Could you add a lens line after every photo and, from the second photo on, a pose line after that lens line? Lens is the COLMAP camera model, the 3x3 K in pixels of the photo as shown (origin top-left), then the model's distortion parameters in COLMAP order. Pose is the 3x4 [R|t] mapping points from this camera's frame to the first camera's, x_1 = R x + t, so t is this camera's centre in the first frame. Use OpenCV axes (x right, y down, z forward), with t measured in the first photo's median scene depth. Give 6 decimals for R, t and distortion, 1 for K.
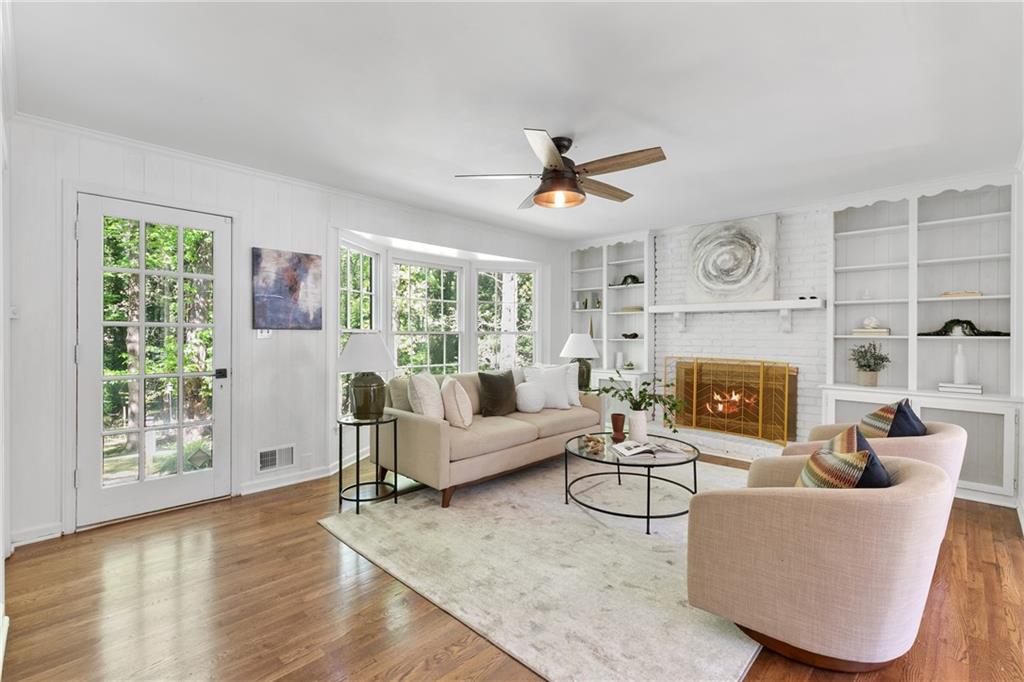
lens RADIAL K [[458.8, 0, 511.1], [0, 458.8, 338.0], [0, 0, 1]] dist [0.015223, -0.000603]
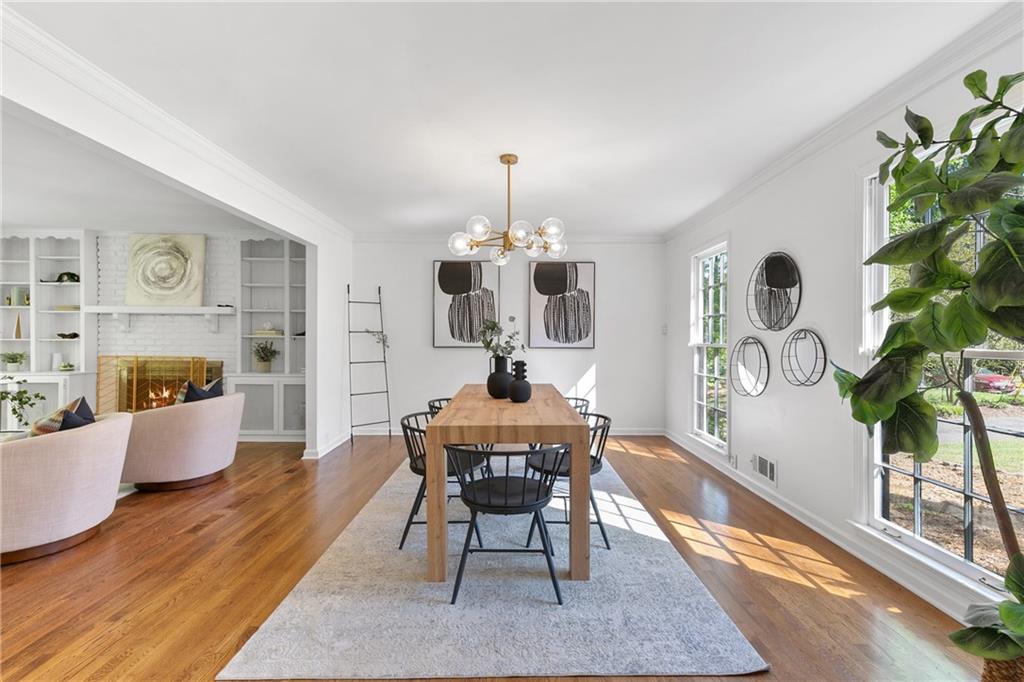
lens RADIAL K [[426.2, 0, 509.7], [0, 426.2, 340.2], [0, 0, 1]] dist [-0.000108, -0.000019]
pose [[0.705560, -0.003745, 0.708641, 0.319241], [0.002970, 0.999993, 0.002328, 0.006284], [-0.708644, 0.000462, 0.705566, -0.326202]]
